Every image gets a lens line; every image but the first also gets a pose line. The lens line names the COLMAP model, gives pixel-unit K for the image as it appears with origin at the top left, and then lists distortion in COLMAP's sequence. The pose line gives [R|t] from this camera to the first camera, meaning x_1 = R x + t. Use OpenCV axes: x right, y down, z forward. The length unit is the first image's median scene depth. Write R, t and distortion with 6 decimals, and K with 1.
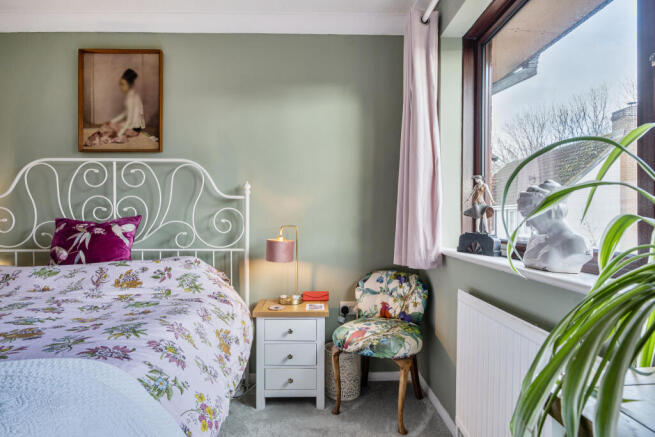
lens RADIAL K [[361.7, 0, 326.4], [0, 361.7, 221.3], [0, 0, 1]] dist [-0.002069, 0.000012]
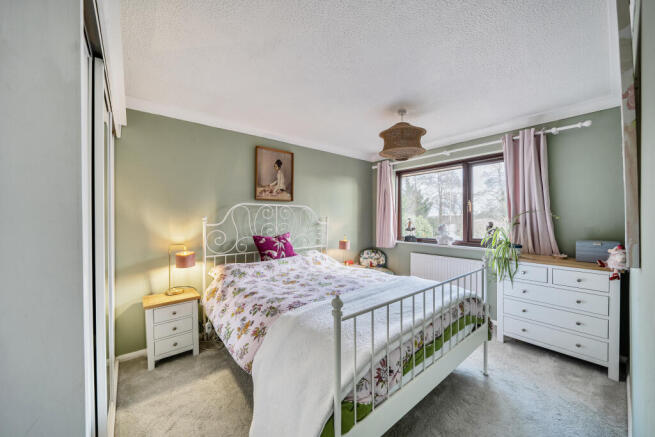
lens RADIAL K [[240.7, 0, 326.6], [0, 240.7, 218.0], [0, 0, 1]] dist [0.000408, 0.000023]
pose [[0.791547, 0.002487, 0.611103, -1.156195], [-0.004226, 0.999990, 0.001403, -0.099484], [-0.611093, -0.003693, 0.791550, -0.222906]]
